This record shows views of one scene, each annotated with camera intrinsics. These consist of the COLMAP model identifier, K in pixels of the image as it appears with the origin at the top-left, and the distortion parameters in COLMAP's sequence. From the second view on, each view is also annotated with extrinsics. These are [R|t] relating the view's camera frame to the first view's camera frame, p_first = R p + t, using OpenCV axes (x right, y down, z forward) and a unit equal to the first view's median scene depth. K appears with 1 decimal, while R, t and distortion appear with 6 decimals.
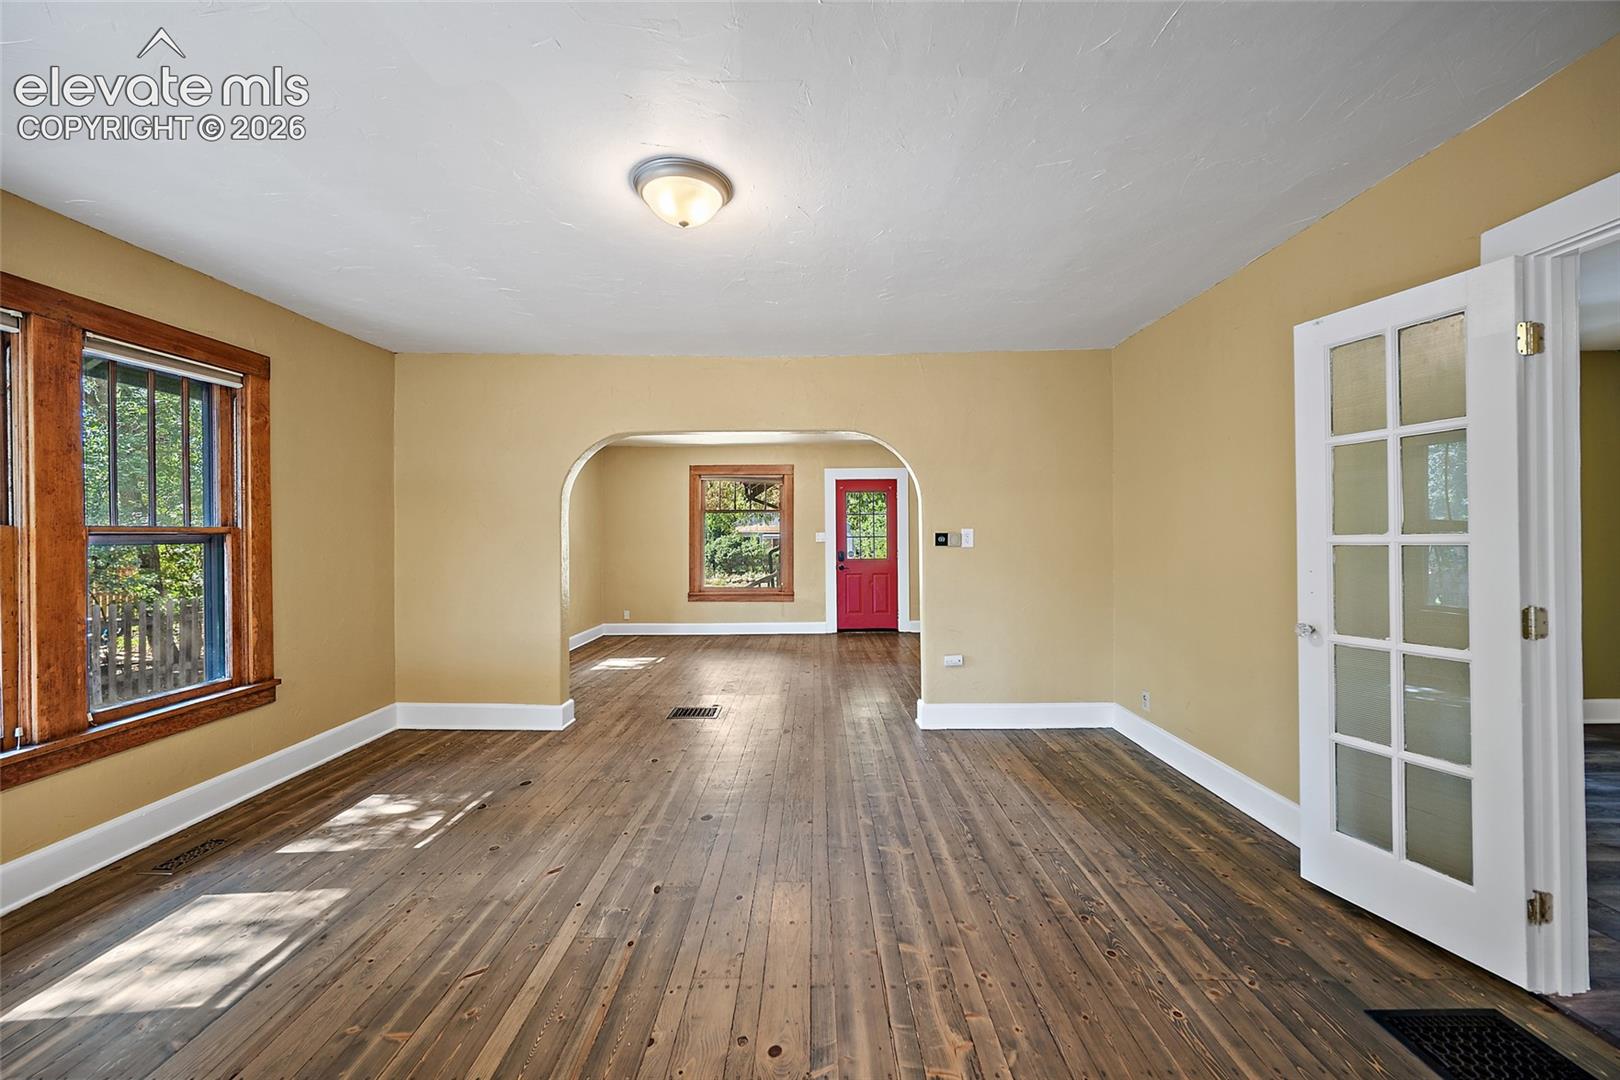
lens RADIAL K [[642.7, 0, 813.3], [0, 642.7, 536.4], [0, 0, 1]] dist [-0.003980, 0.000703]
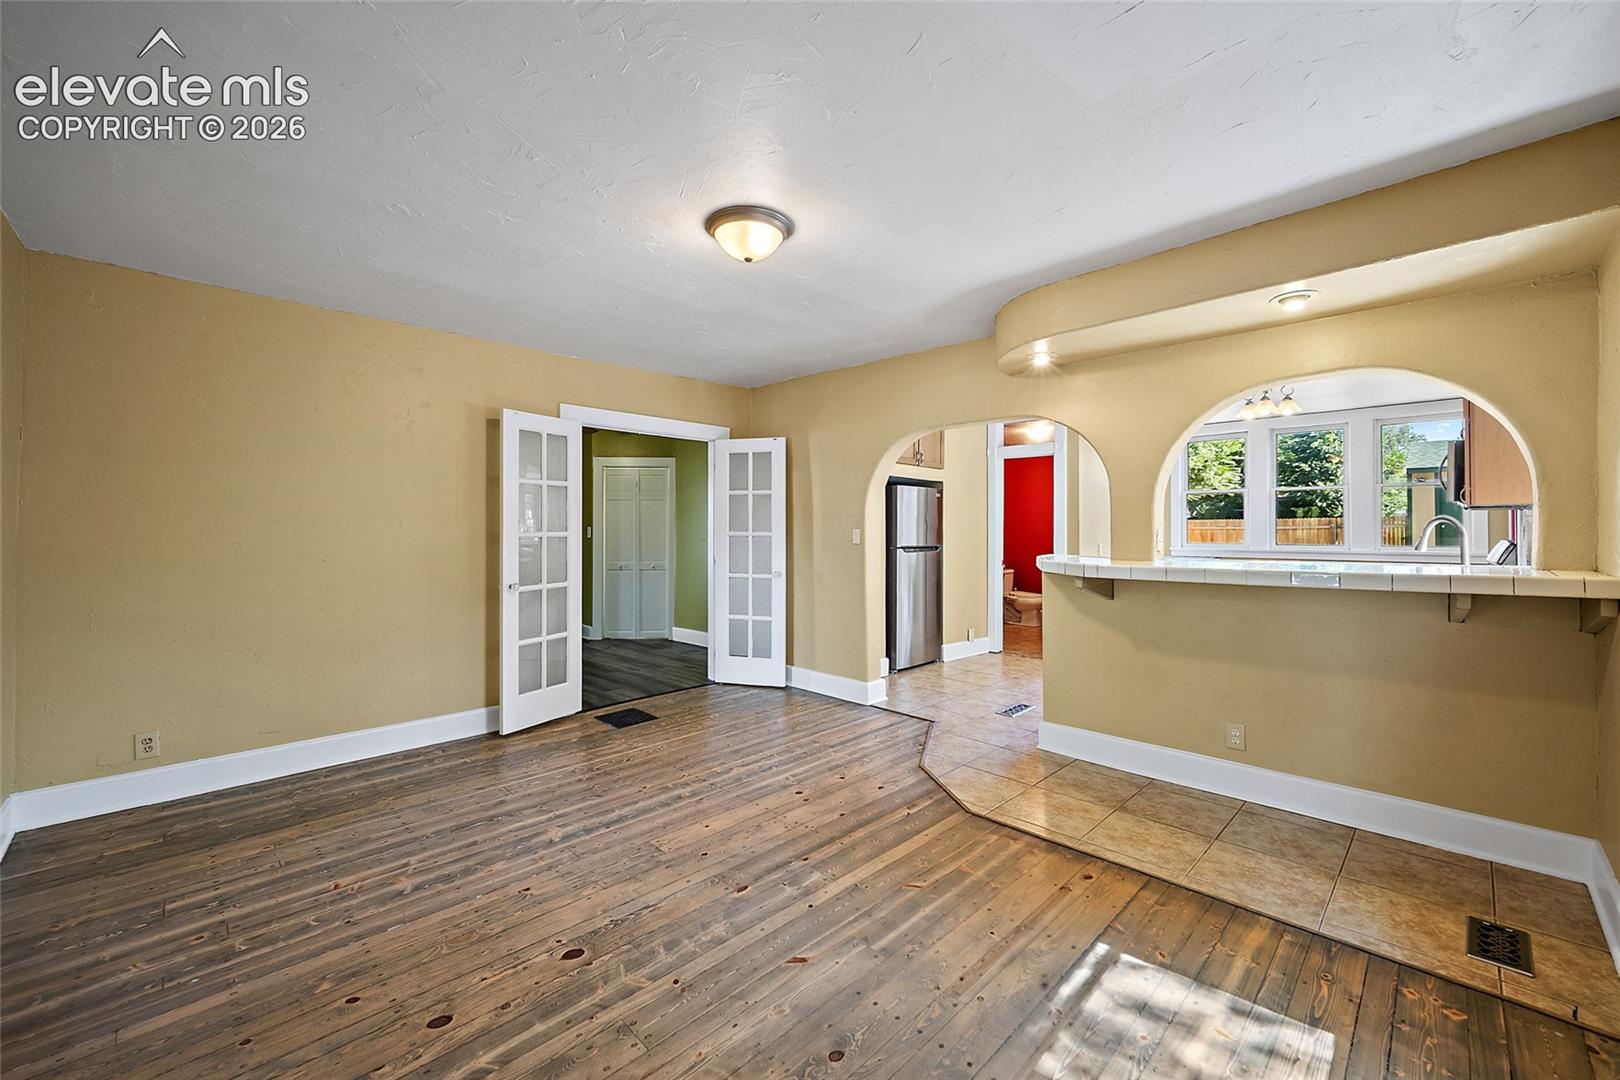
lens RADIAL K [[642.7, 0, 817.5], [0, 642.7, 530.2], [0, 0, 1]] dist [-0.003980, 0.000703]
pose [[-0.711048, 0.005406, 0.703122, -1.122274], [0.005823, 0.999981, -0.001800, -0.001138], [-0.703119, 0.002814, -0.711067, 1.775617]]
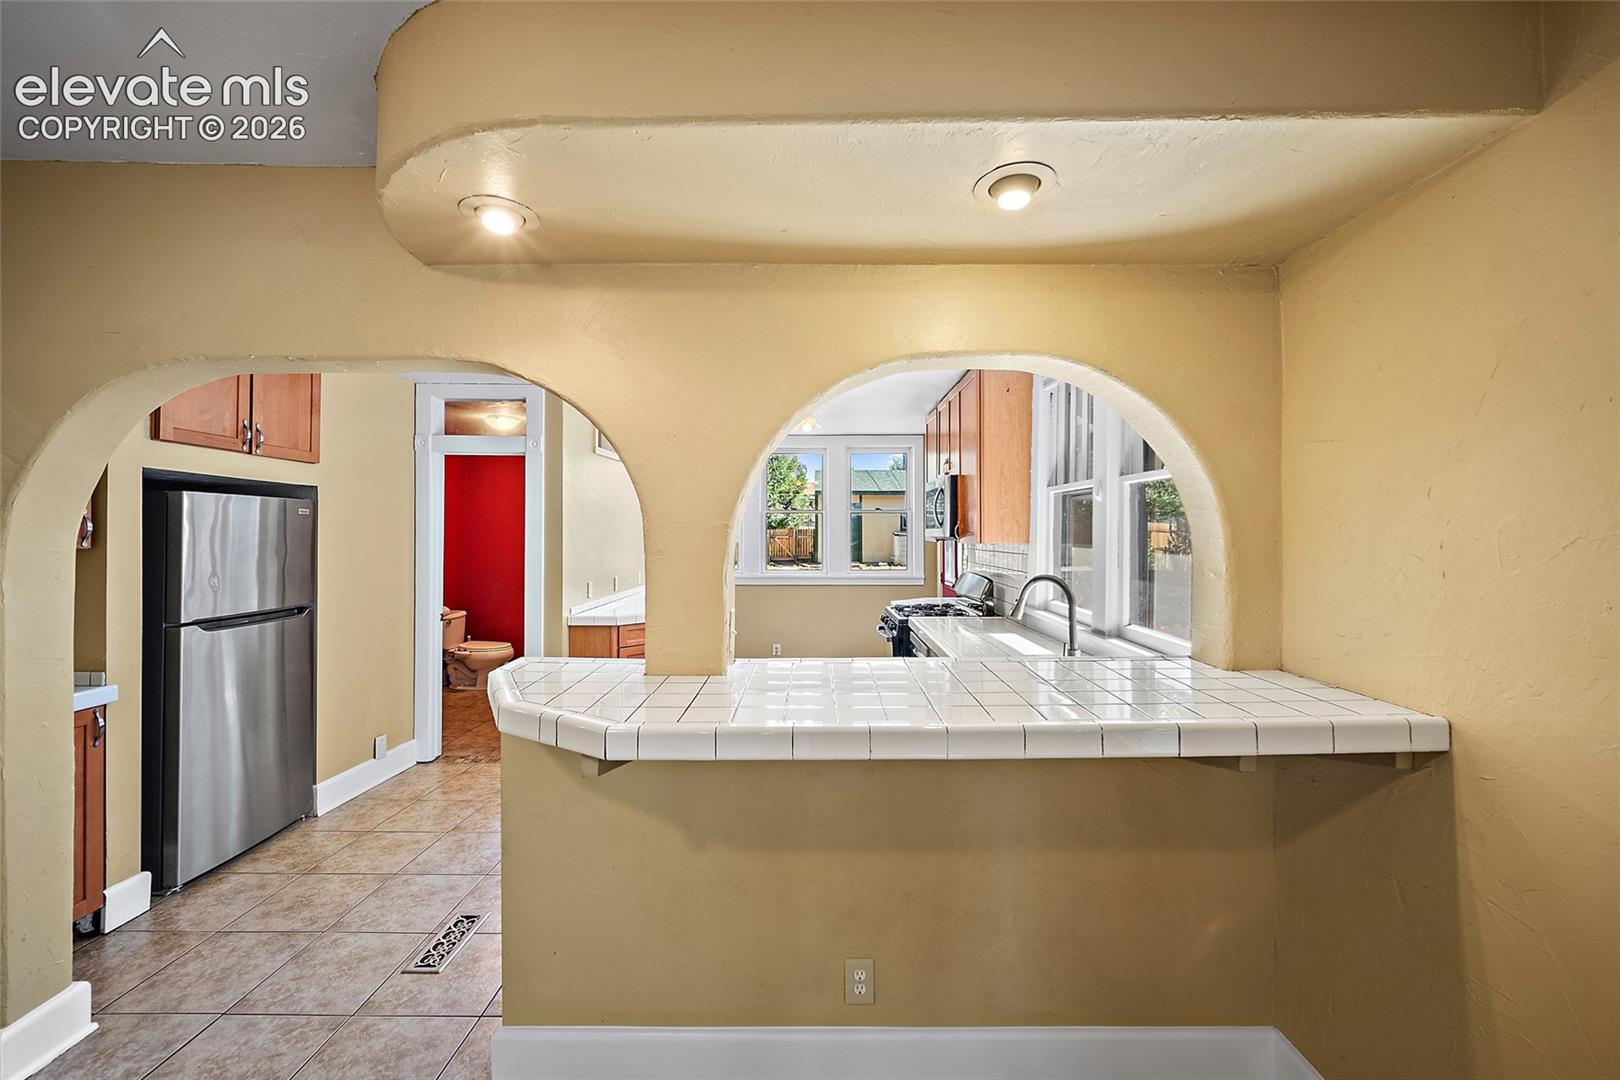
lens RADIAL K [[642.7, 0, 815.4], [0, 642.7, 526.6], [0, 0, 1]] dist [-0.003980, 0.000703]
pose [[-0.999980, 0.006342, 0.000674, -0.951928], [0.006336, 0.999944, -0.008511, -0.043923], [-0.000728, -0.008507, -0.999964, 1.405149]]
